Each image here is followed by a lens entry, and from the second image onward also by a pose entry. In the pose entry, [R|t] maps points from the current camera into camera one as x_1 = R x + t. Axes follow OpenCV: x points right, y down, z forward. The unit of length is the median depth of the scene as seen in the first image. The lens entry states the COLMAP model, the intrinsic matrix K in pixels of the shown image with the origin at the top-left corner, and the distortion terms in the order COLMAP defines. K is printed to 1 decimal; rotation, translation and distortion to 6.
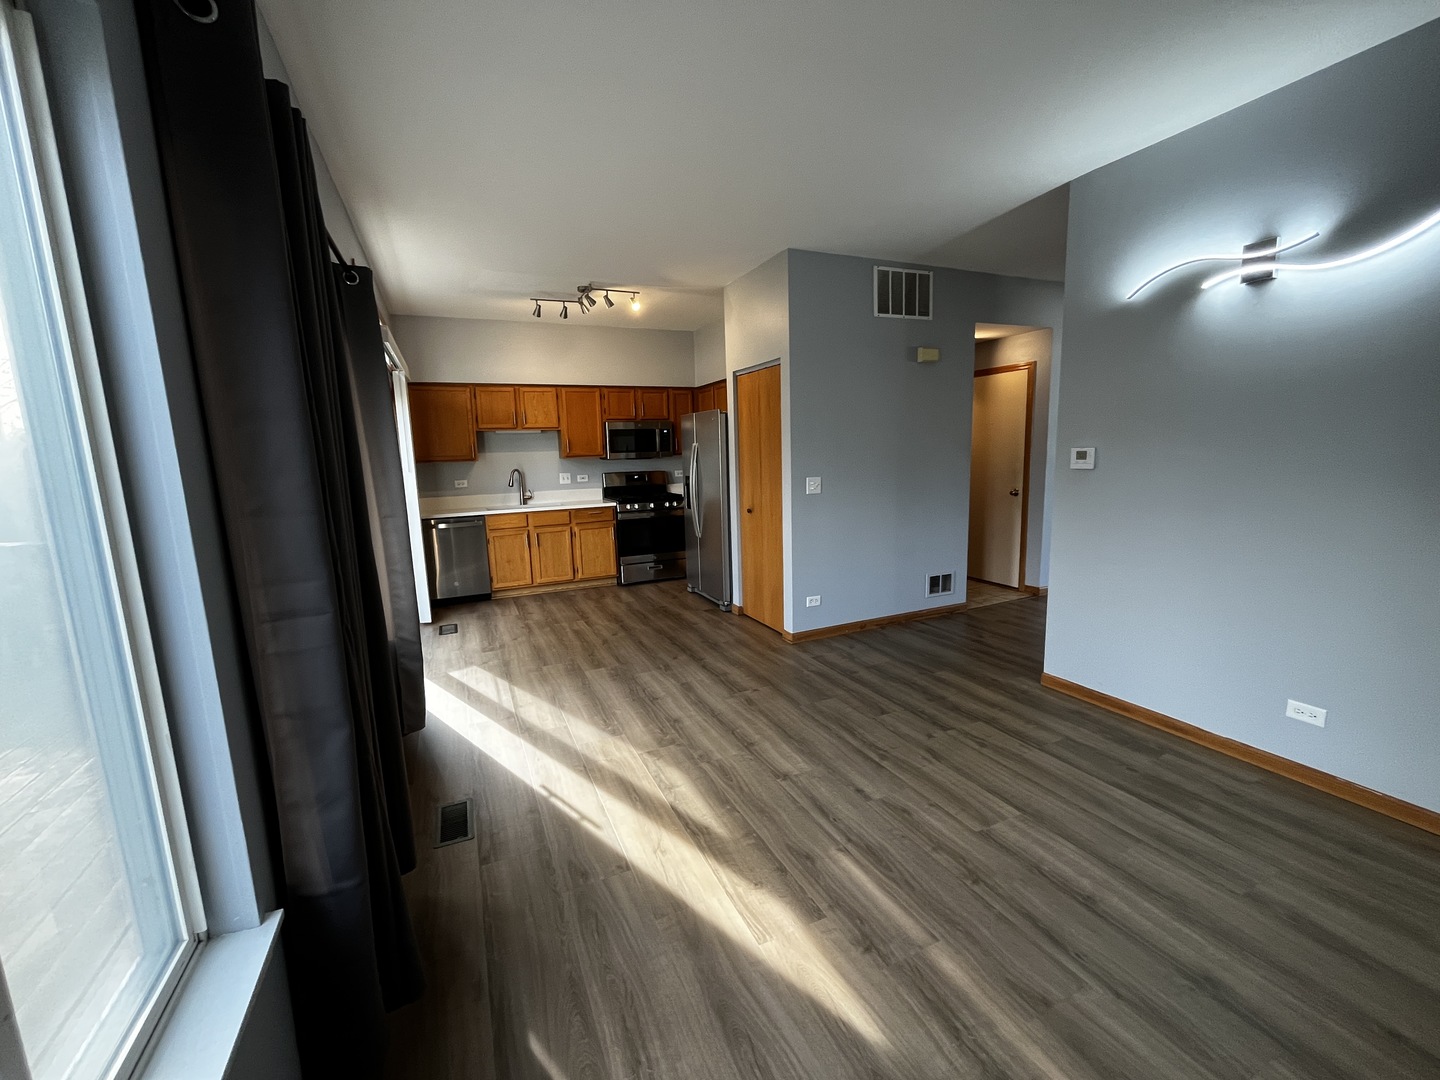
lens RADIAL K [[586.8, 0, 720.0], [0, 586.8, 540.0], [0, 0, 1]] dist [-0.002905, -0.000648]
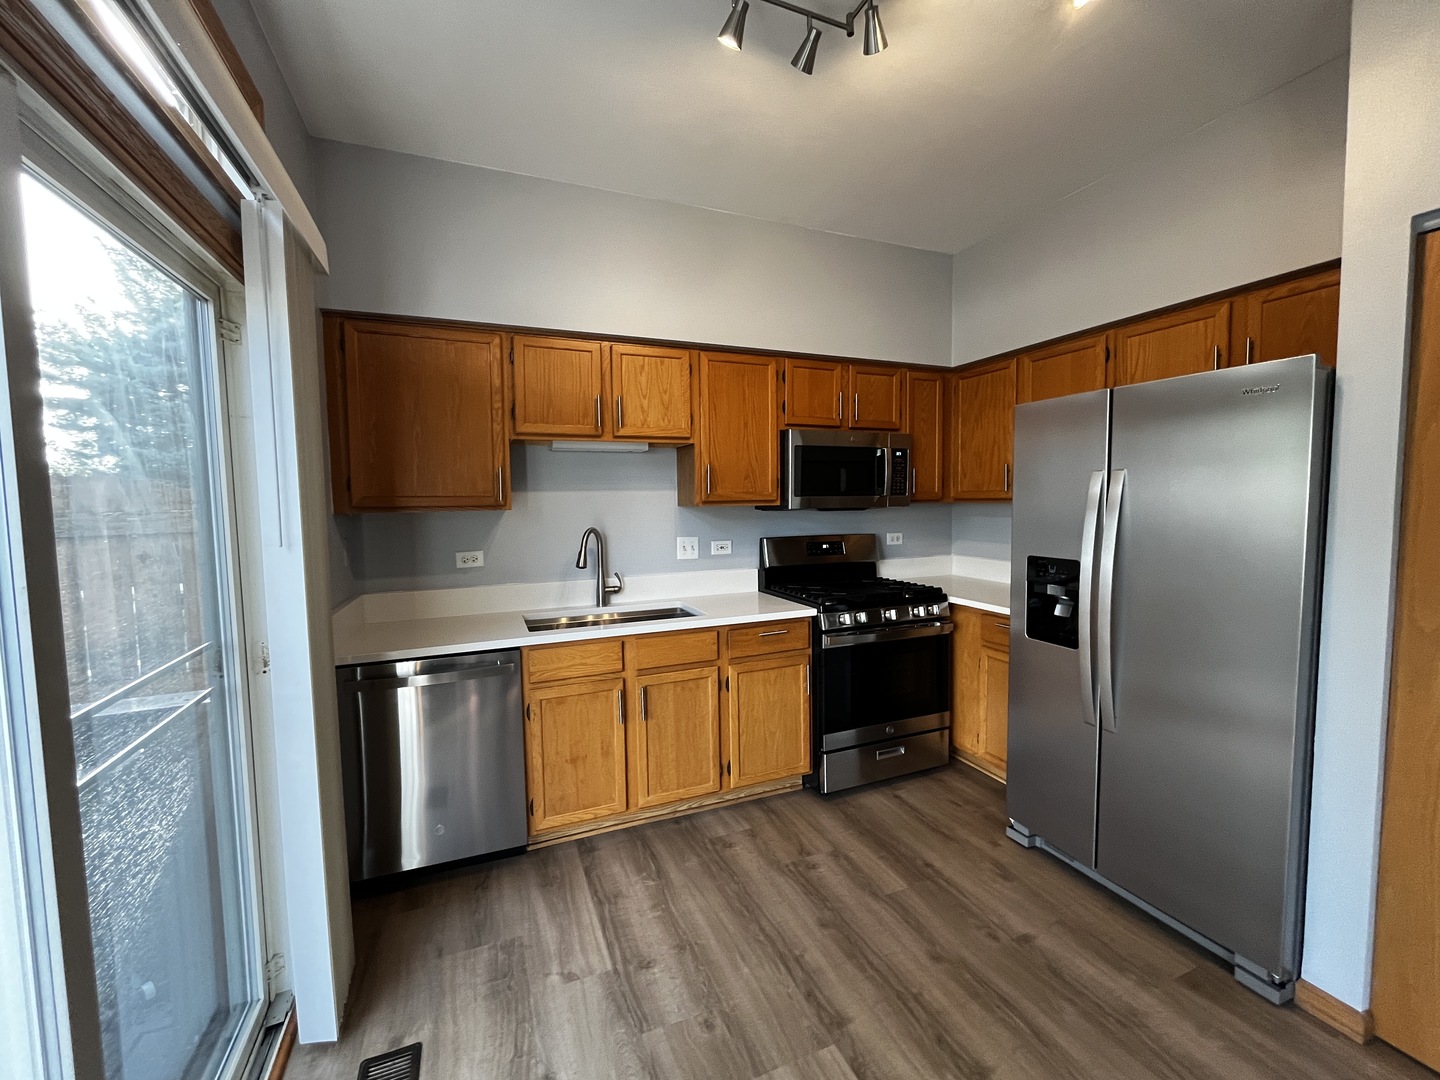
lens RADIAL K [[586.8, 0, 720.0], [0, 586.8, 540.0], [0, 0, 1]] dist [-0.002905, -0.000648]
pose [[0.999276, 0.017091, -0.034003, -0.237645], [-0.019842, 0.996412, -0.082281, -0.078048], [0.032475, 0.082896, 0.996029, 0.562973]]
